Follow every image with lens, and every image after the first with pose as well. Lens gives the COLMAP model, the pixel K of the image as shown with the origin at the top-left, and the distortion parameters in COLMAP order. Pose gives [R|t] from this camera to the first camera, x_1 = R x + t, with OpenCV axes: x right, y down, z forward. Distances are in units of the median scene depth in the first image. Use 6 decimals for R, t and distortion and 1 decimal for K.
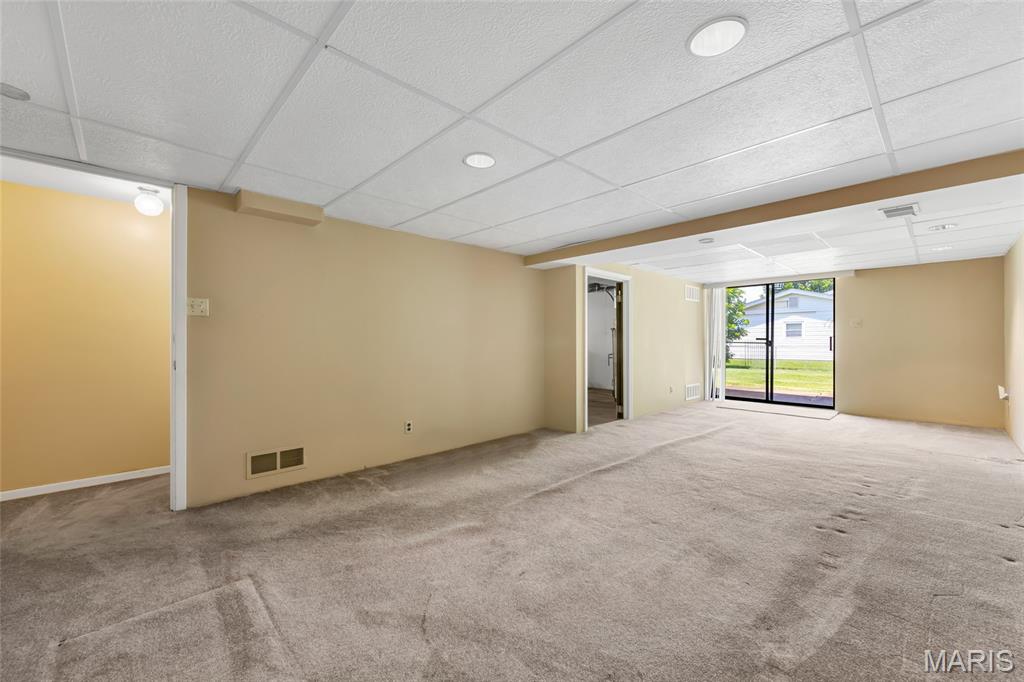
lens RADIAL K [[411.9, 0, 516.6], [0, 411.9, 341.1], [0, 0, 1]] dist [-0.002272, -0.000016]
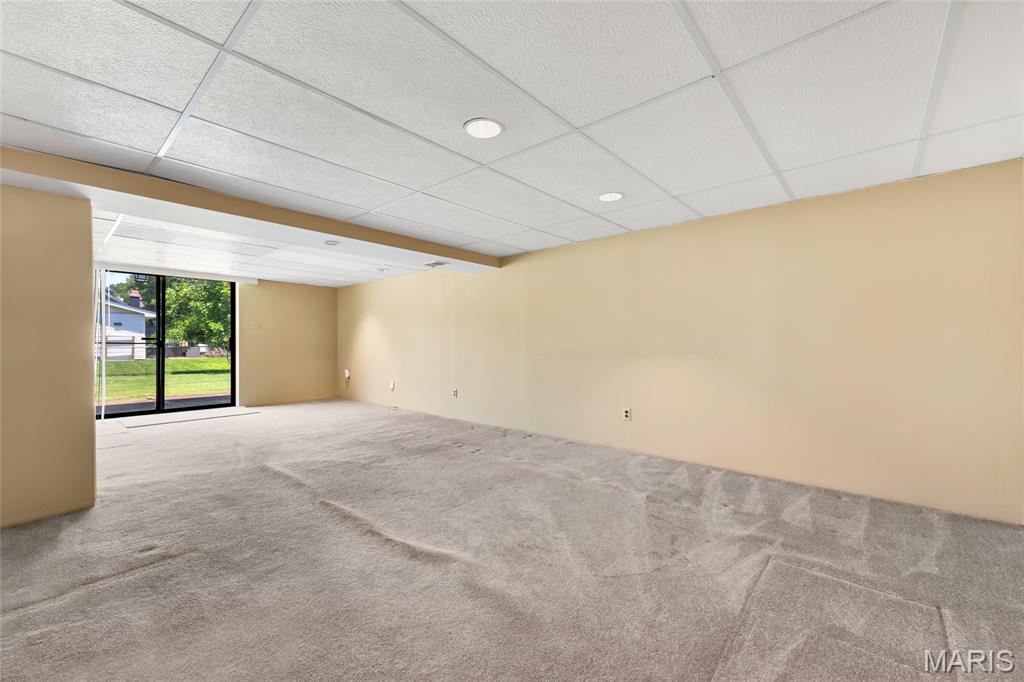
lens RADIAL K [[408.2, 0, 514.5], [0, 408.2, 340.9], [0, 0, 1]] dist [0.010302, 0.000028]
pose [[-0.072034, 0.005015, 0.997390, -0.350524], [0.001624, 0.999987, -0.004911, 0.005418], [-0.997401, 0.001266, -0.072041, 0.367069]]
